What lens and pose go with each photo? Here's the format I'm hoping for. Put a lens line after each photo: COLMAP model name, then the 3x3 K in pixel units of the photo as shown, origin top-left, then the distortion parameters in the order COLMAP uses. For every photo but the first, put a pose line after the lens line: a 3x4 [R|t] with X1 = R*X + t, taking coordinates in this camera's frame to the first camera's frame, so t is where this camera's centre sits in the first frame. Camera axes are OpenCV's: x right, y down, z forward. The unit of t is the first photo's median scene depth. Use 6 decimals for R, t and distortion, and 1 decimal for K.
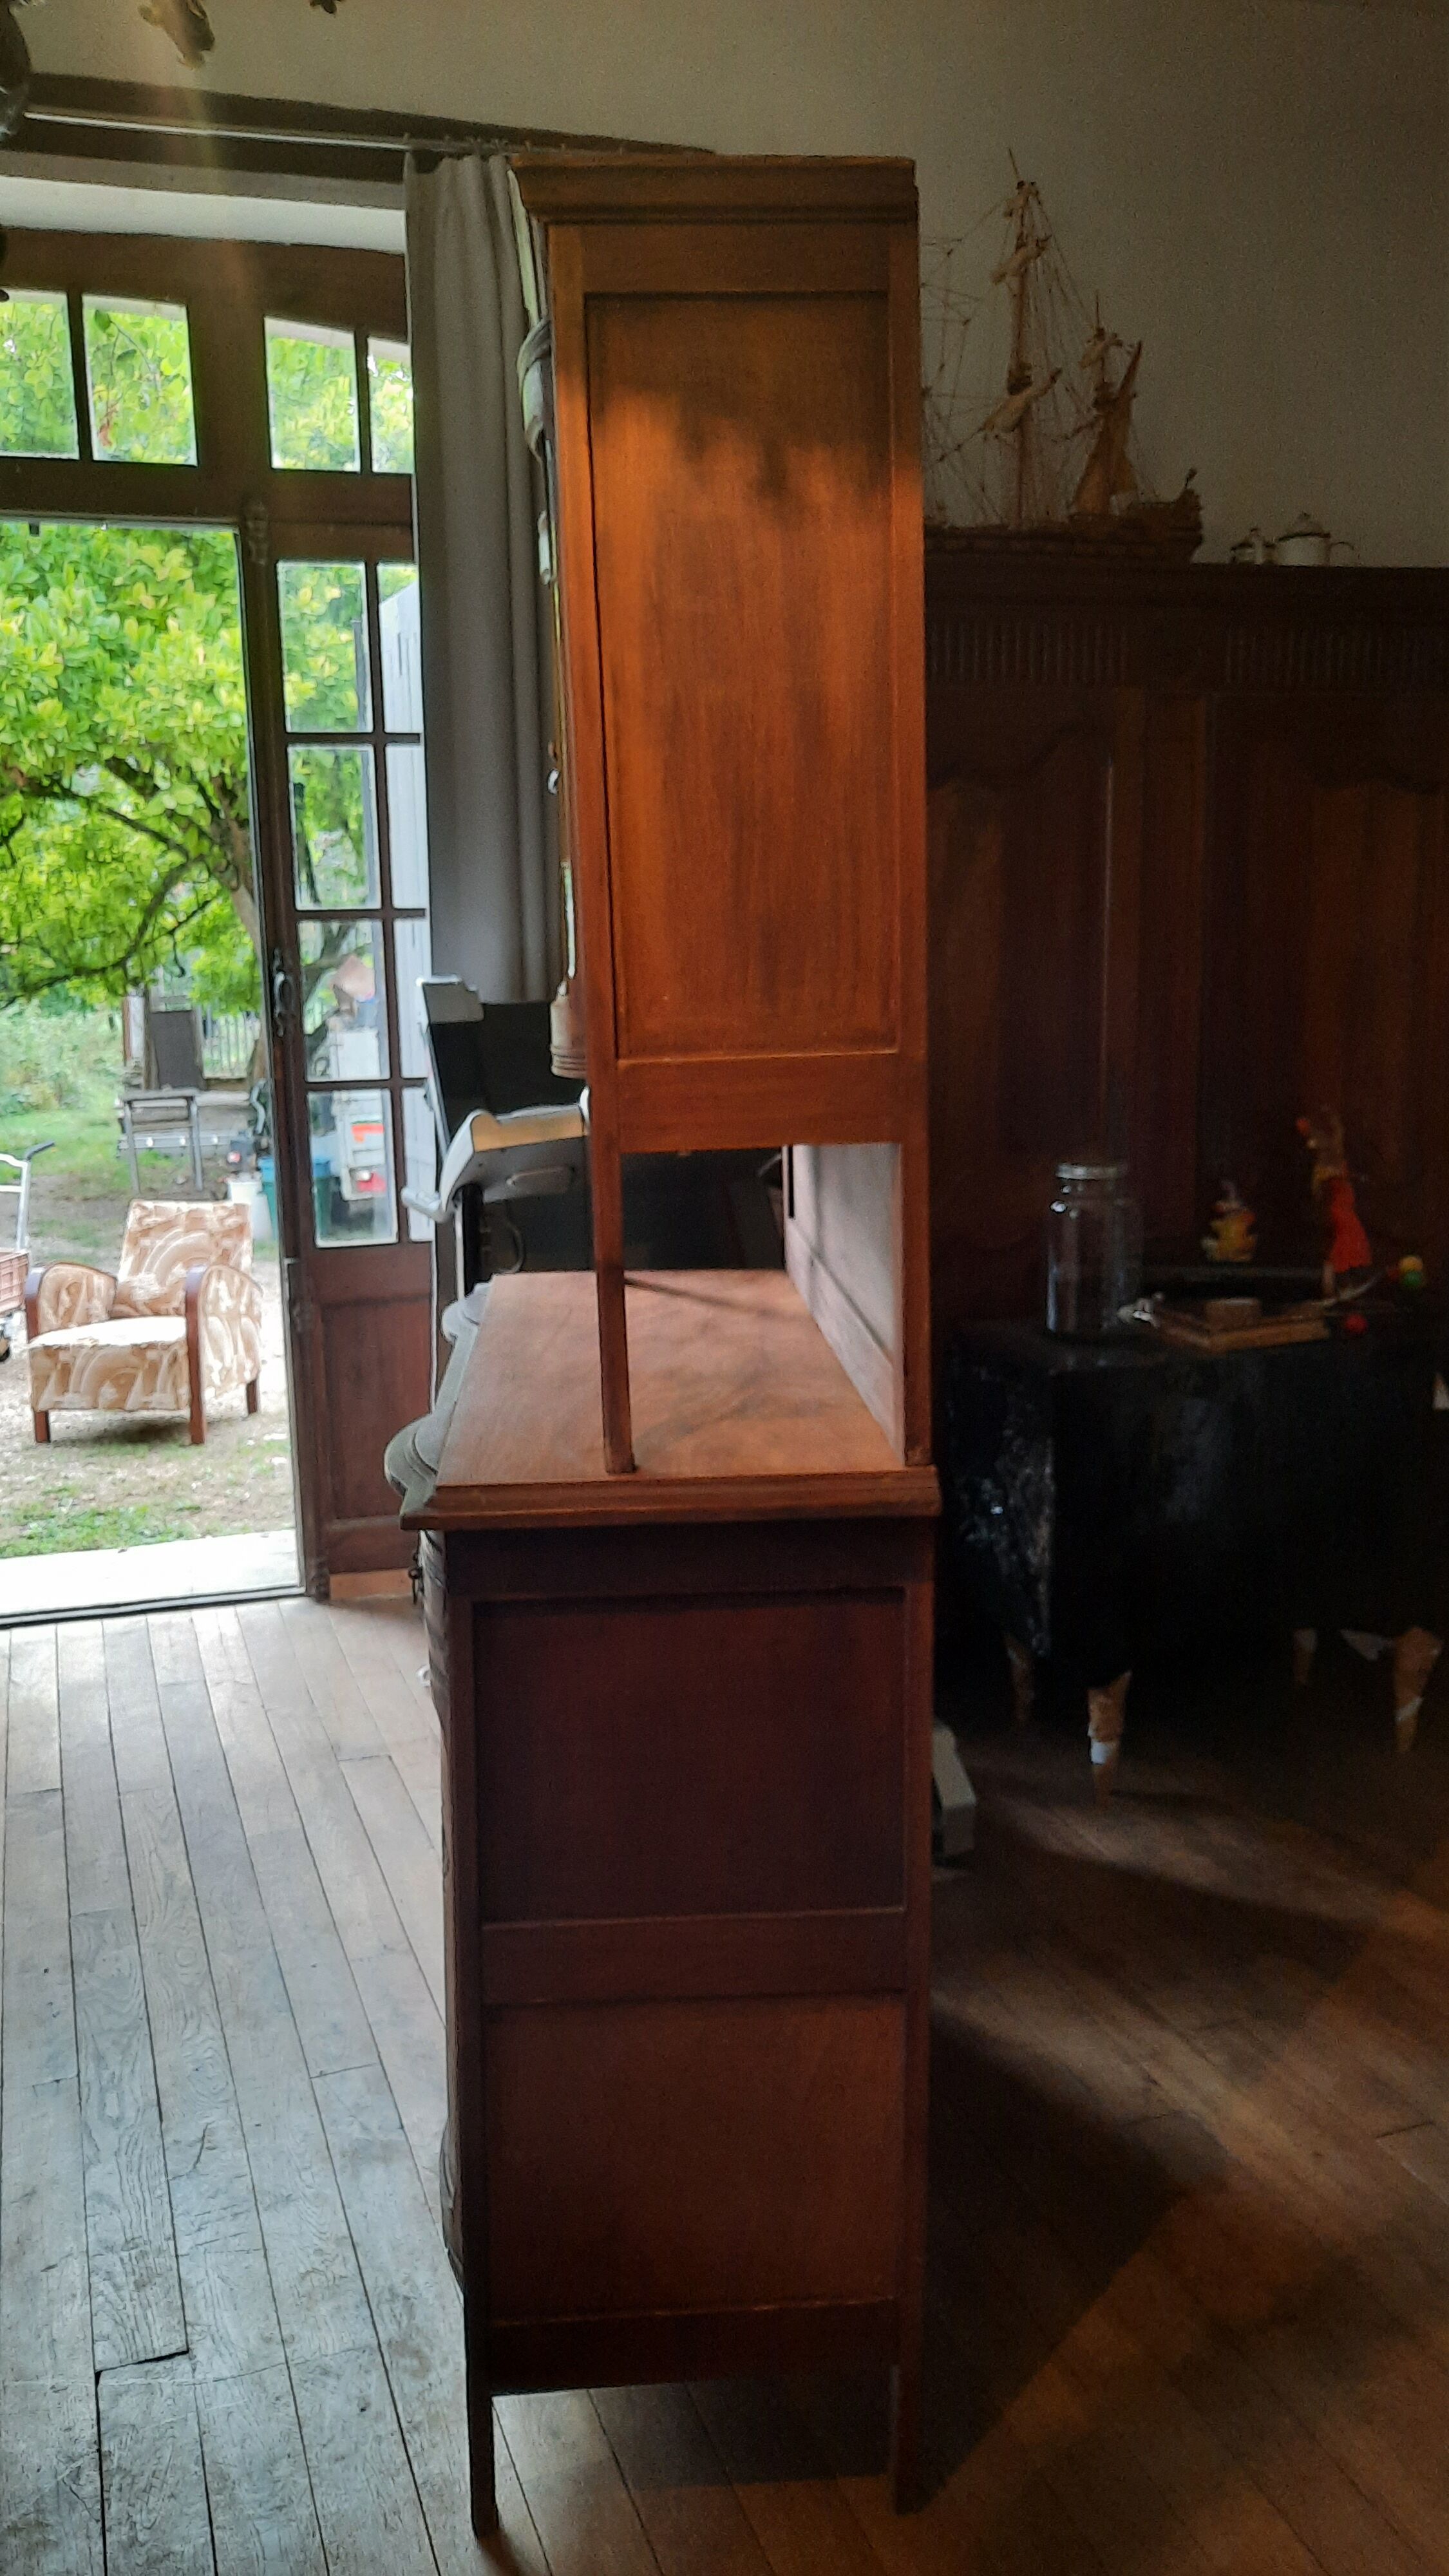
lens RADIAL K [[1909.1, 0, 699.3], [0, 1909.1, 1295.2], [0, 0, 1]] dist [0.053337, -0.085922]
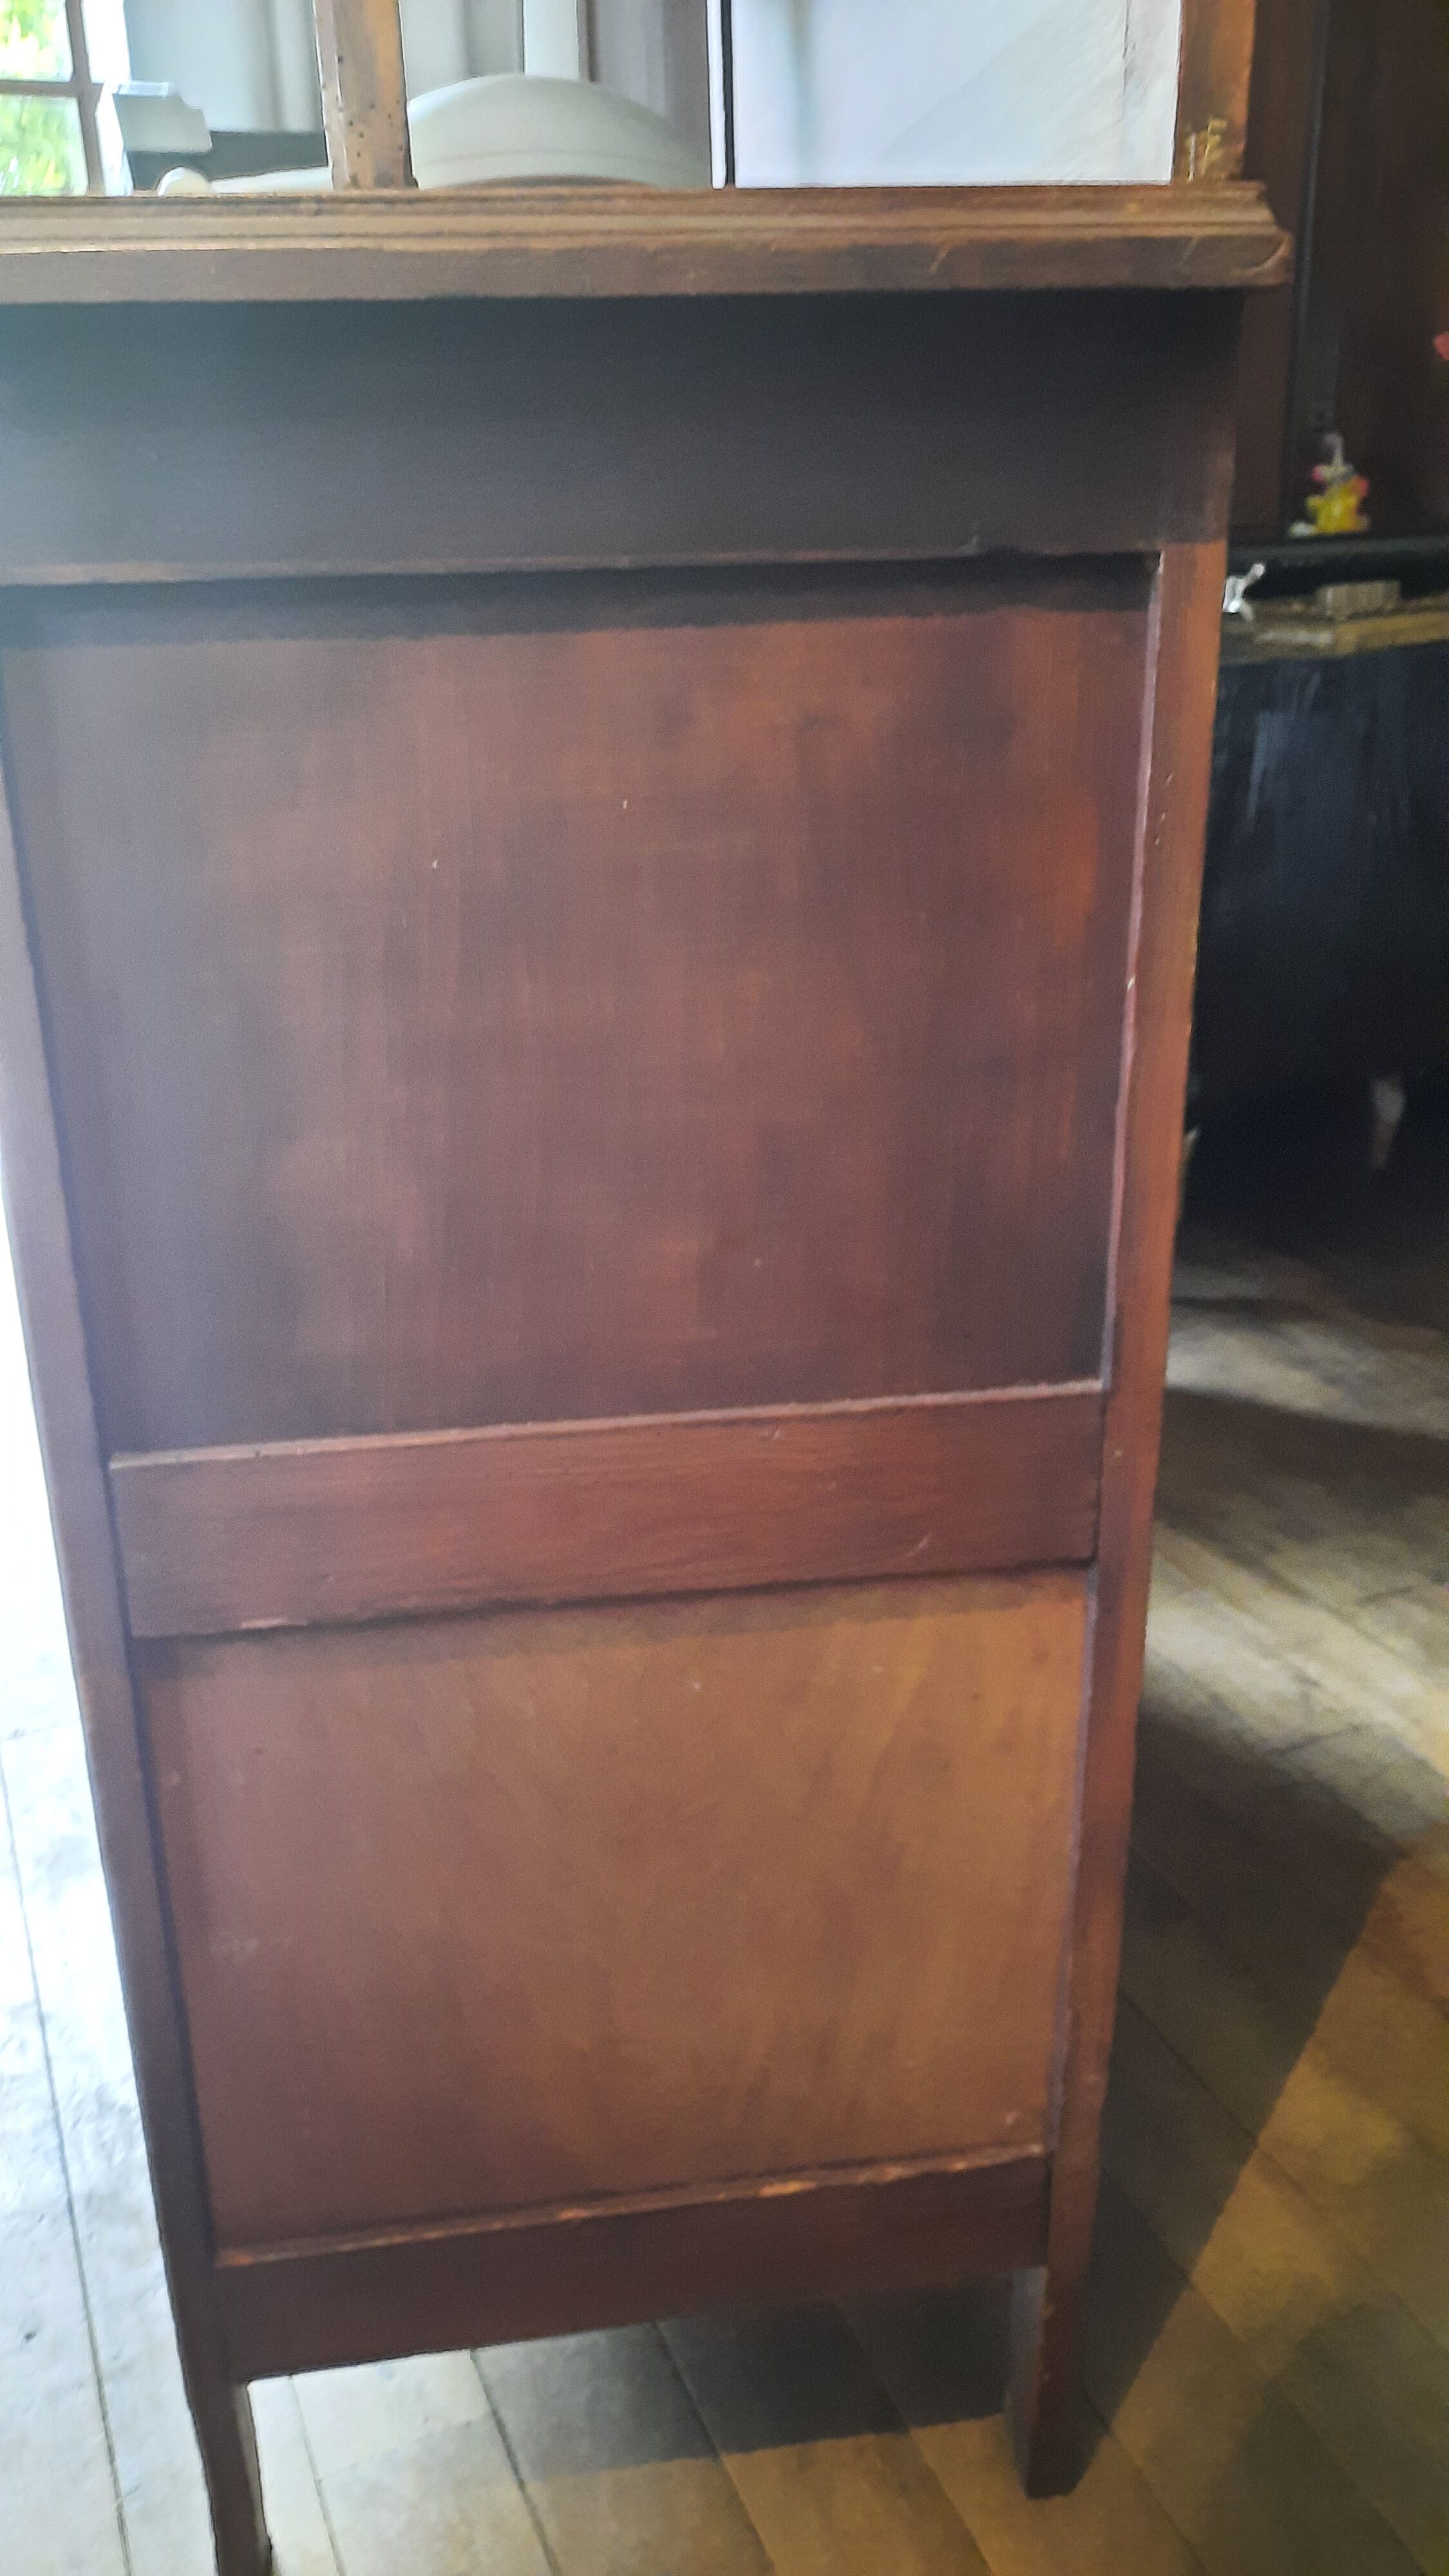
lens RADIAL K [[1909.1, 0, 699.3], [0, 1909.1, 1295.2], [0, 0, 1]] dist [0.053337, -0.085922]
pose [[0.997411, -0.034572, 0.063053, -0.008651], [0.021298, 0.979529, 0.200174, 0.166690], [-0.068683, -0.198313, 0.977729, 0.462819]]
